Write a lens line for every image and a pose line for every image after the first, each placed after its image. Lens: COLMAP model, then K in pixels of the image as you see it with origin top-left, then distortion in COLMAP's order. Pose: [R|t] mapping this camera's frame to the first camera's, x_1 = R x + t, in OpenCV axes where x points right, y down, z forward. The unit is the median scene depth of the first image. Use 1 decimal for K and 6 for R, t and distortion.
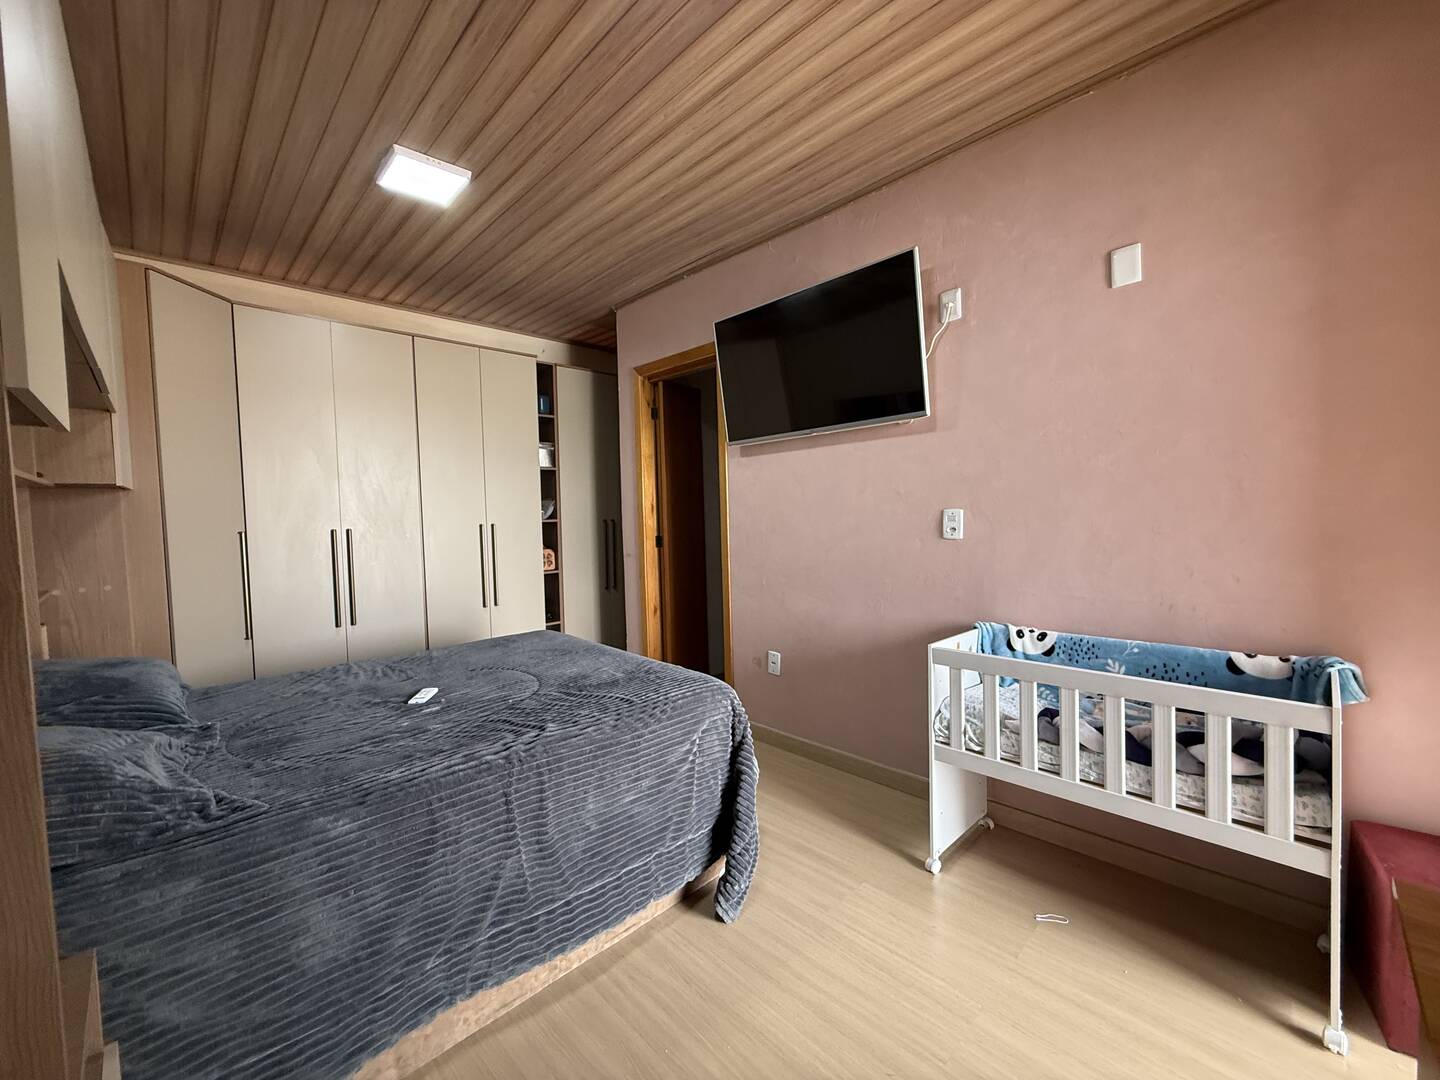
lens RADIAL K [[576.3, 0, 714.8], [0, 576.3, 539.0], [0, 0, 1]] dist [-0.000552, 0.000530]
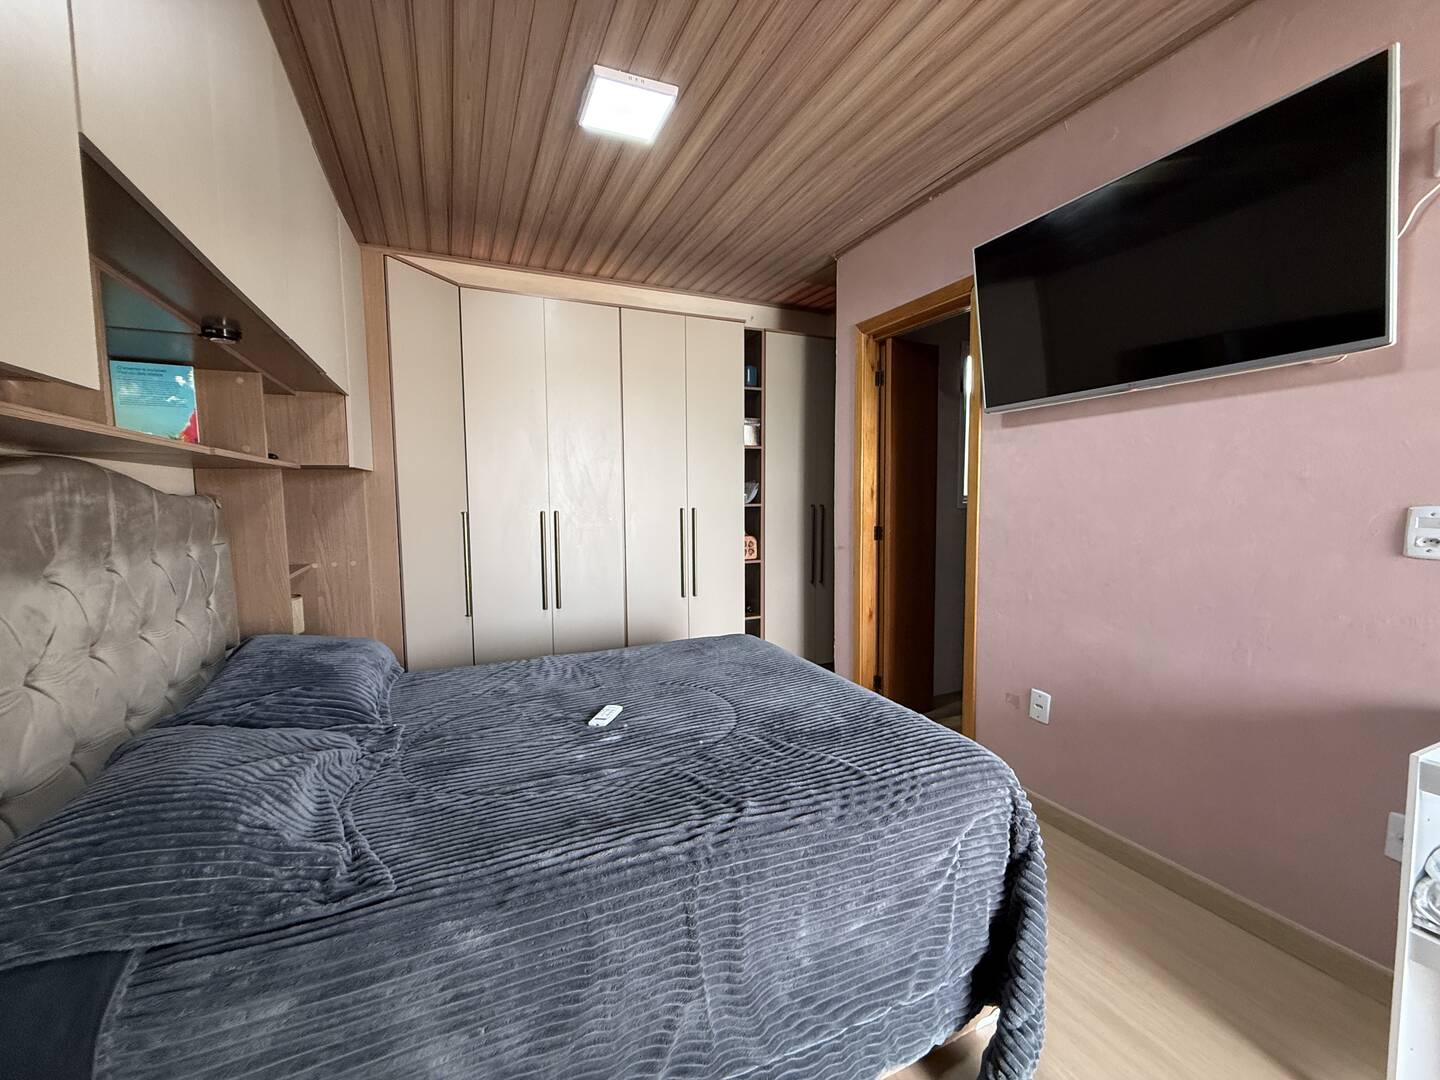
lens RADIAL K [[576.3, 0, 711.5], [0, 576.3, 540.4], [0, 0, 1]] dist [-0.000552, 0.000530]
pose [[0.940603, 0.041779, -0.336928, -0.079903], [-0.029812, 0.998730, 0.040615, -0.022989], [0.338197, -0.028158, 0.940654, 0.247451]]
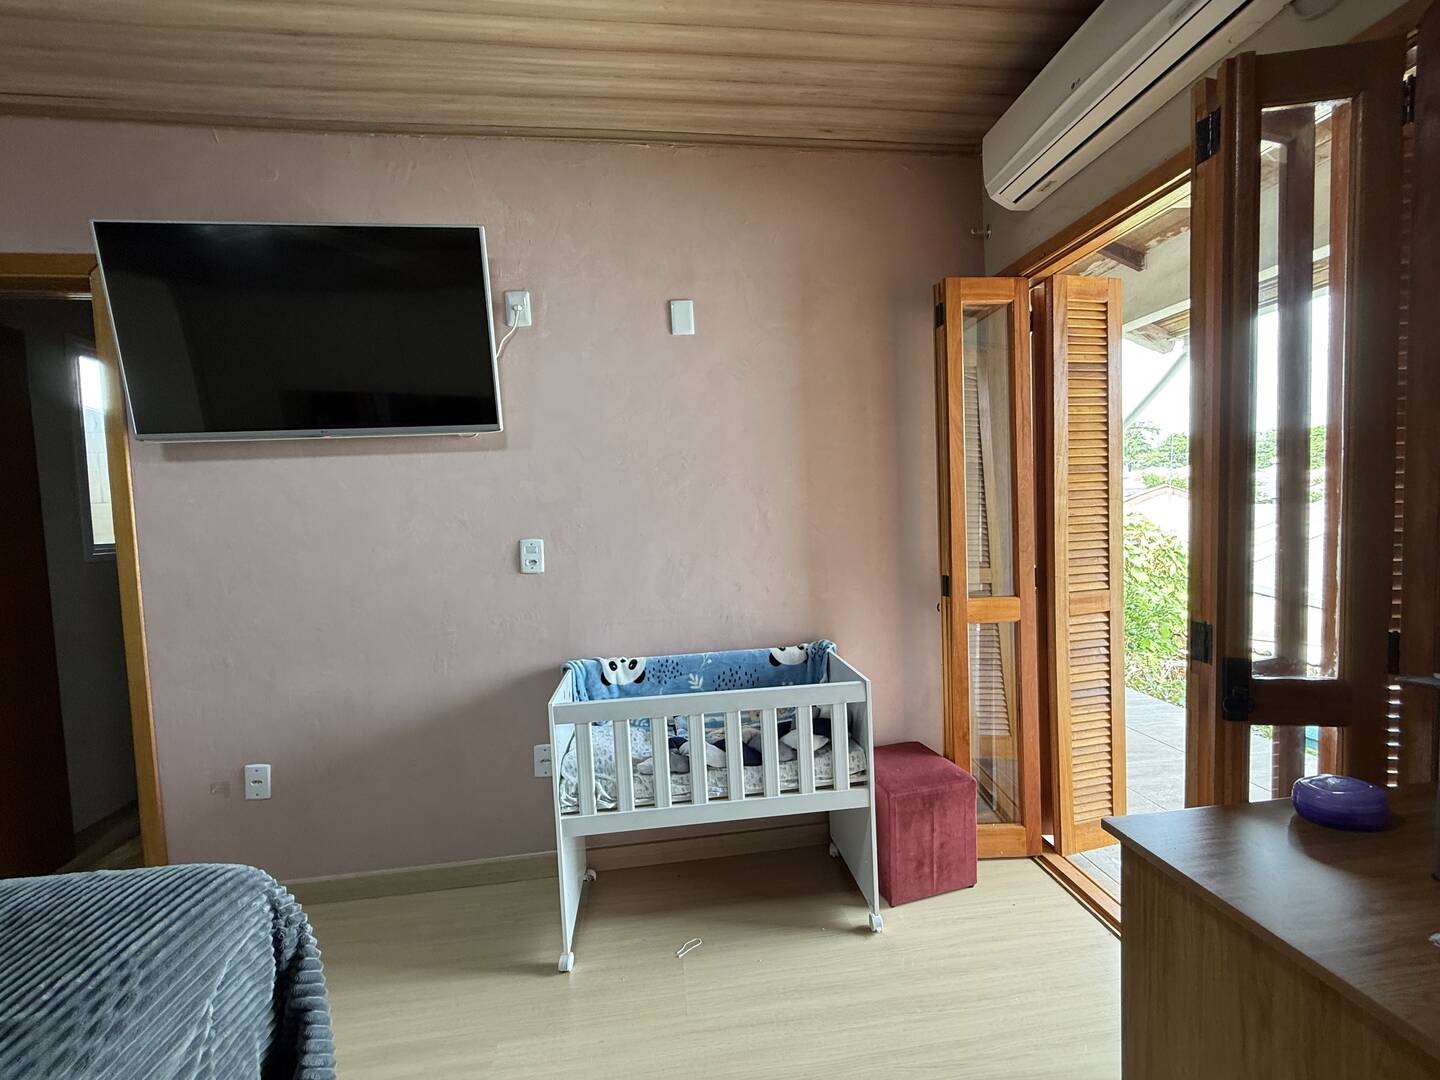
lens RADIAL K [[576.3, 0, 719.0], [0, 576.3, 540.4], [0, 0, 1]] dist [-0.000552, 0.000530]
pose [[0.605106, -0.035788, 0.795340, -0.133273], [0.058919, 0.998263, 0.000093, -0.038316], [-0.793962, 0.046804, 0.606164, 0.270536]]
